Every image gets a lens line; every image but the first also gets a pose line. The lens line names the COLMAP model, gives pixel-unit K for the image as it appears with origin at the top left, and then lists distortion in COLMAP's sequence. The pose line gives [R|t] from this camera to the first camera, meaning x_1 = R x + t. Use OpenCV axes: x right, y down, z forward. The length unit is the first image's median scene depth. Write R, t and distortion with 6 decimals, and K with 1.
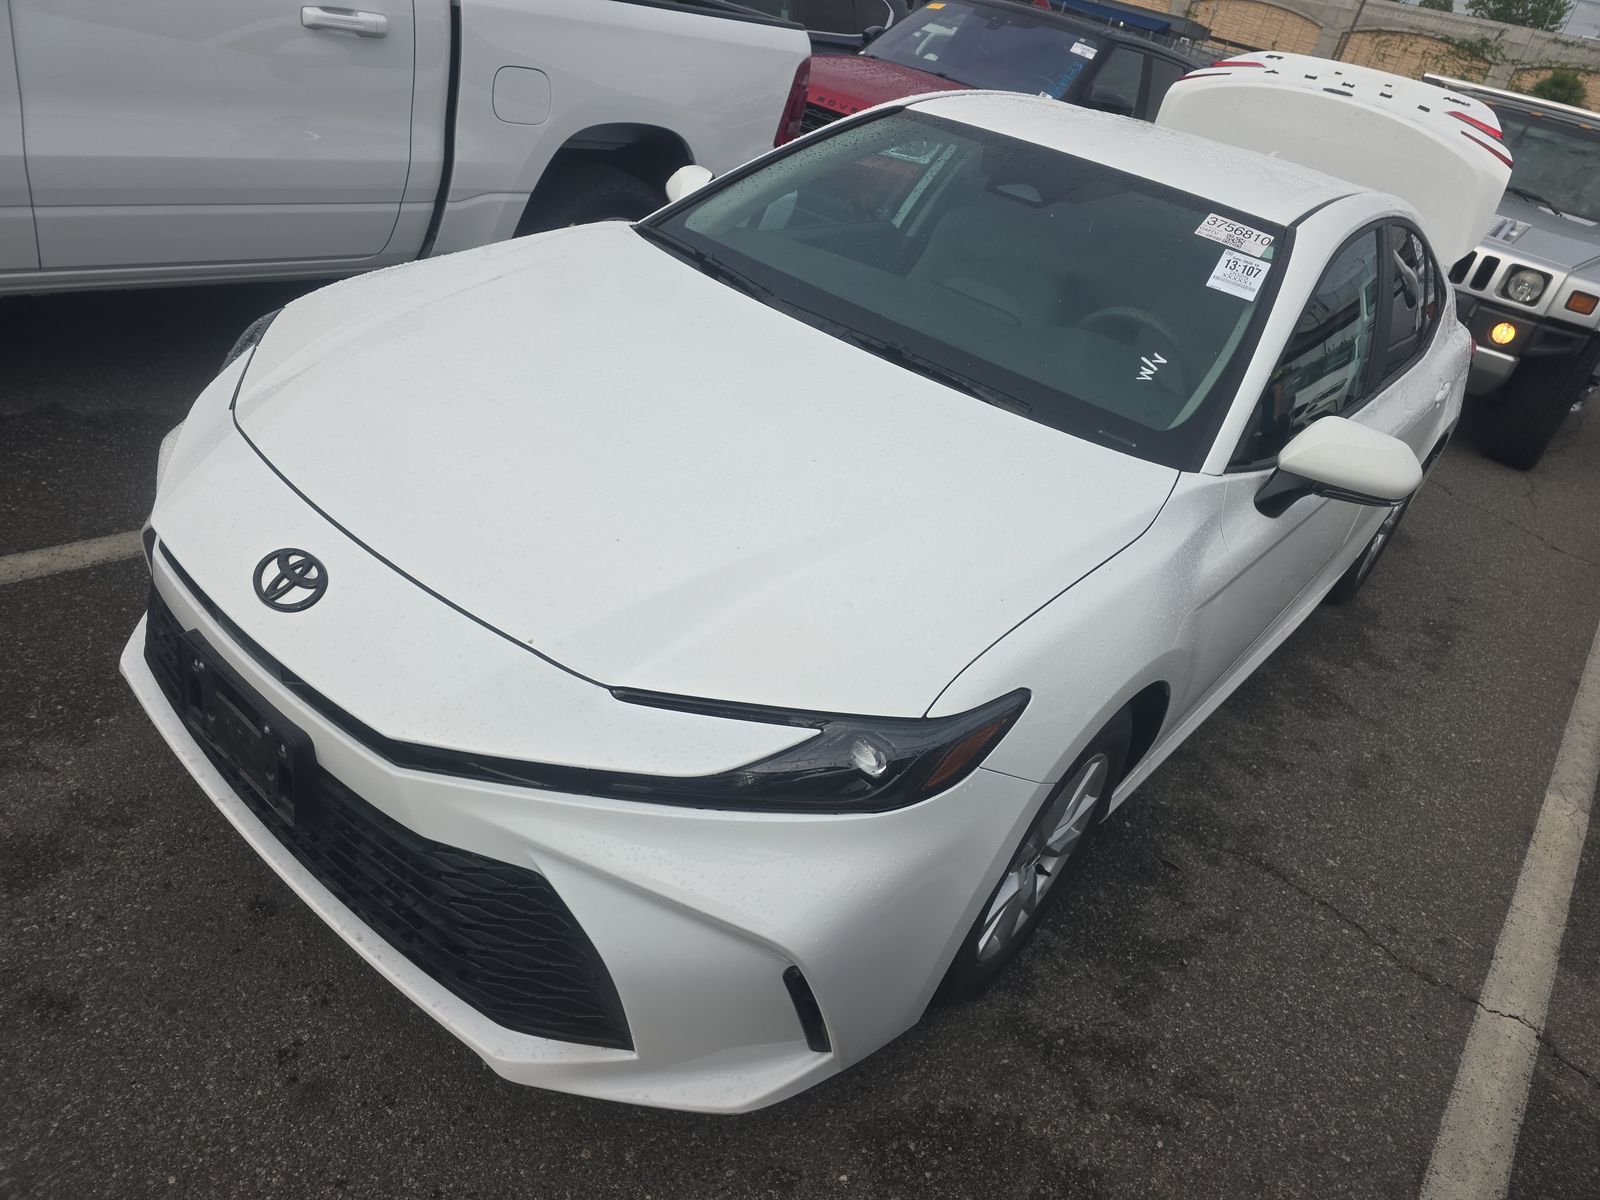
lens RADIAL K [[1082.1, 0, 795.4], [0, 1082.1, 600.2], [0, 0, 1]] dist [0.062271, -0.052325]
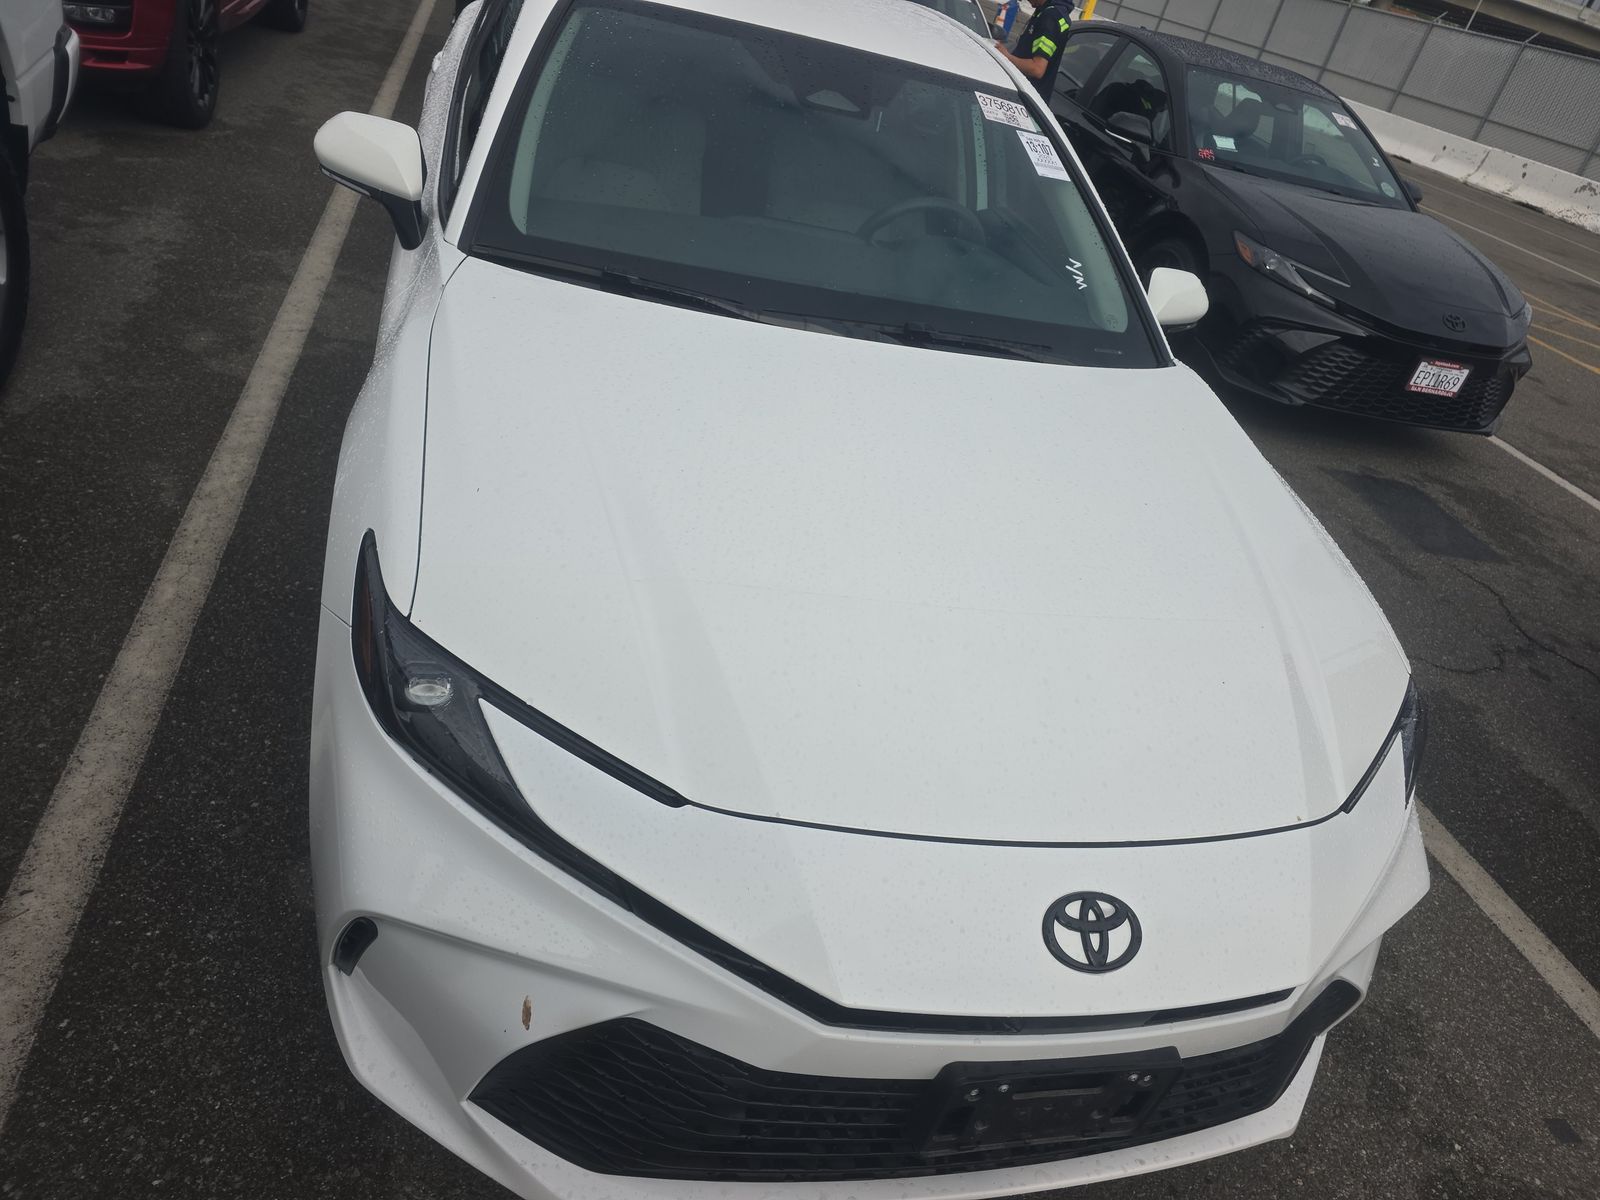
lens RADIAL K [[1082.1, 0, 795.4], [0, 1082.1, 600.2], [0, 0, 1]] dist [0.062271, -0.052325]
pose [[0.623277, -0.487606, 0.611364, -0.945916], [0.298644, 0.870957, 0.390187, -0.604780], [-0.722730, -0.060614, 0.688468, 0.577225]]
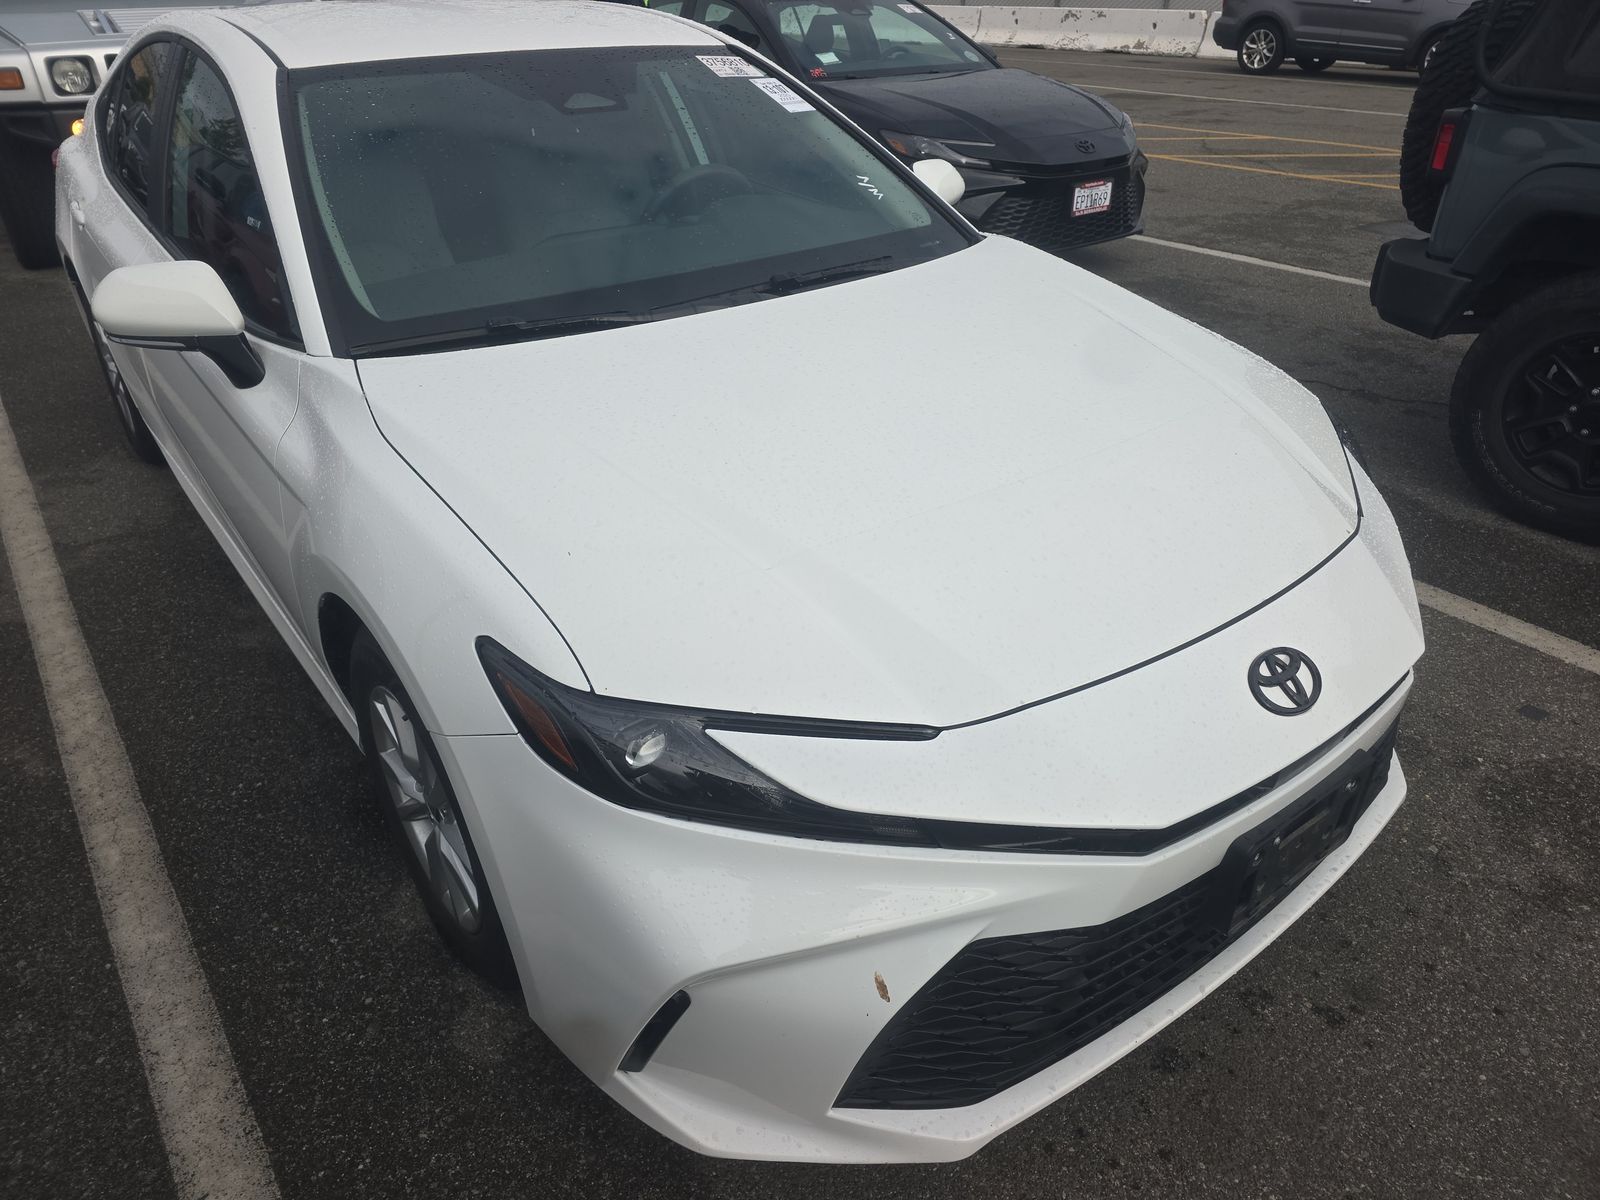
lens RADIAL K [[1082.1, 0, 795.4], [0, 1082.1, 600.2], [0, 0, 1]] dist [0.062271, -0.052325]
pose [[0.211096, -0.670374, 0.711363, -1.122572], [0.526017, 0.691307, 0.495379, -0.722265], [-0.823860, 0.269616, 0.498561, 0.820233]]
